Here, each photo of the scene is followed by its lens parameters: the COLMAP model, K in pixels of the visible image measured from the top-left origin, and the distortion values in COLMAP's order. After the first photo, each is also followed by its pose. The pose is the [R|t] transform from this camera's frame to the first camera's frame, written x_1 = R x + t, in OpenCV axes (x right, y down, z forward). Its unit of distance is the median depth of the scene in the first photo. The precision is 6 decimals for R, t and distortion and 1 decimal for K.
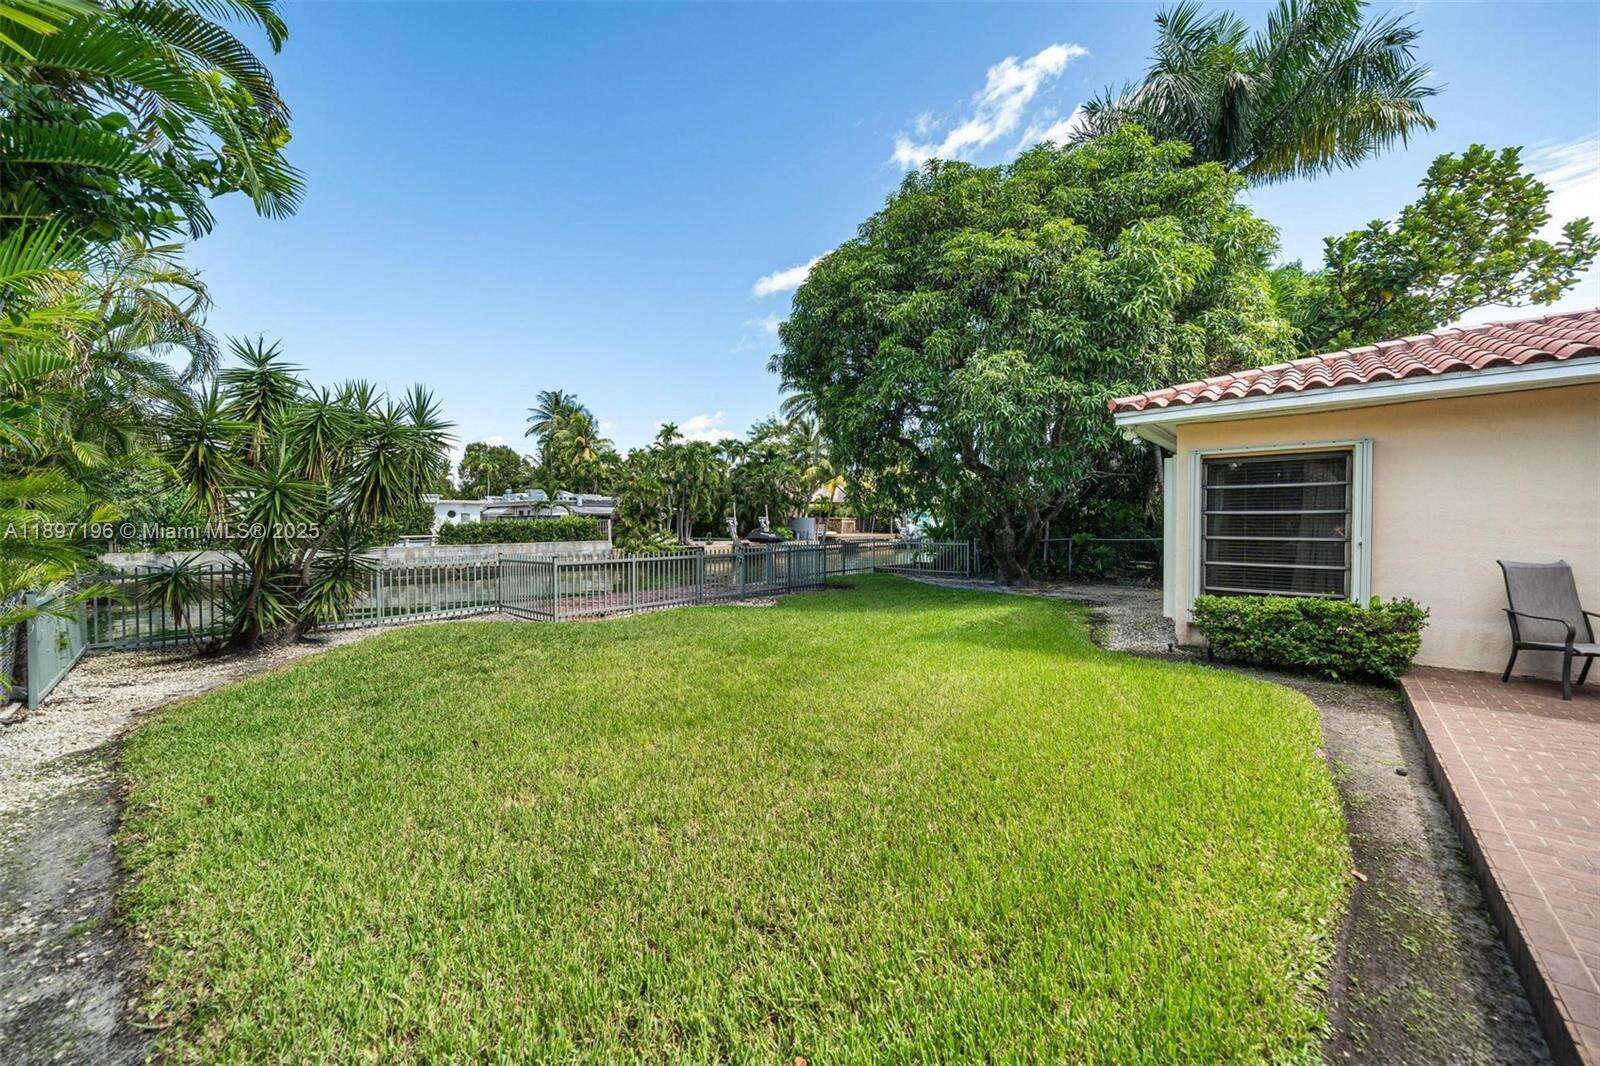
lens RADIAL K [[590.4, 0, 801.2], [0, 590.4, 533.1], [0, 0, 1]] dist [0.000047, 0.000037]
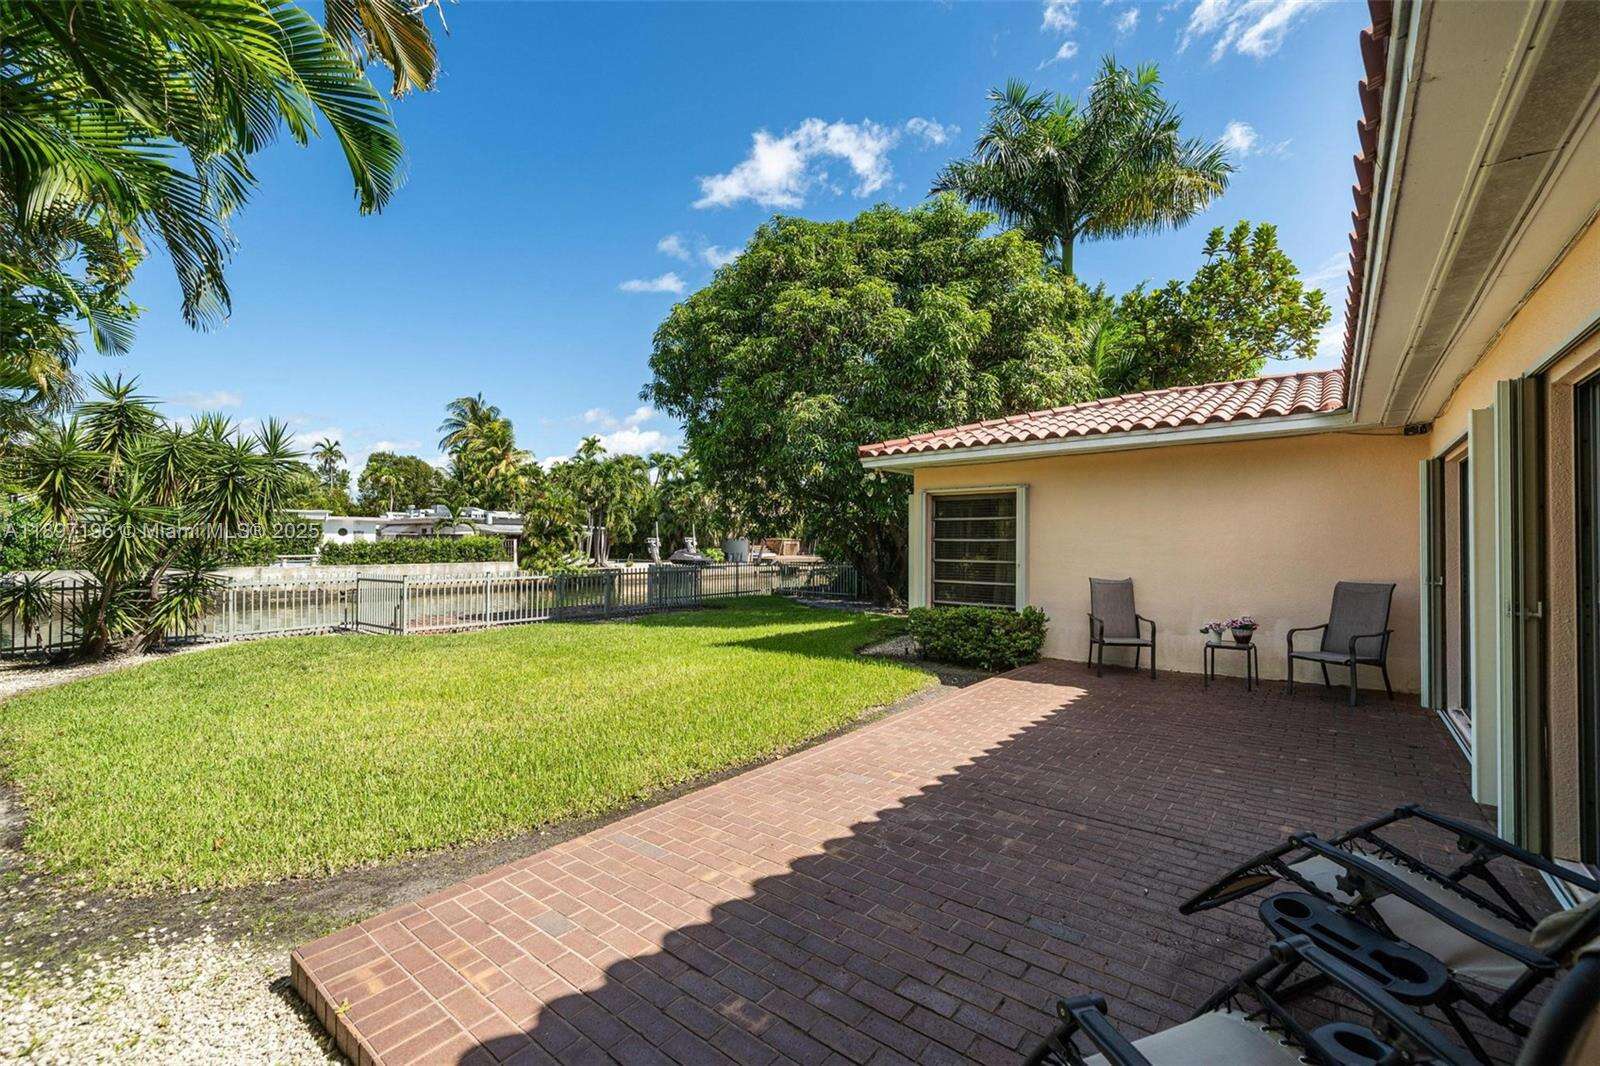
lens RADIAL K [[654.3, 0, 800.2], [0, 654.3, 535.4], [0, 0, 1]] dist [0.001332, 0.000486]
pose [[0.998150, 0.007196, 0.060365, 0.204272], [-0.005407, 0.999543, -0.029749, -0.001263], [-0.060552, 0.029368, 0.997733, -0.210026]]
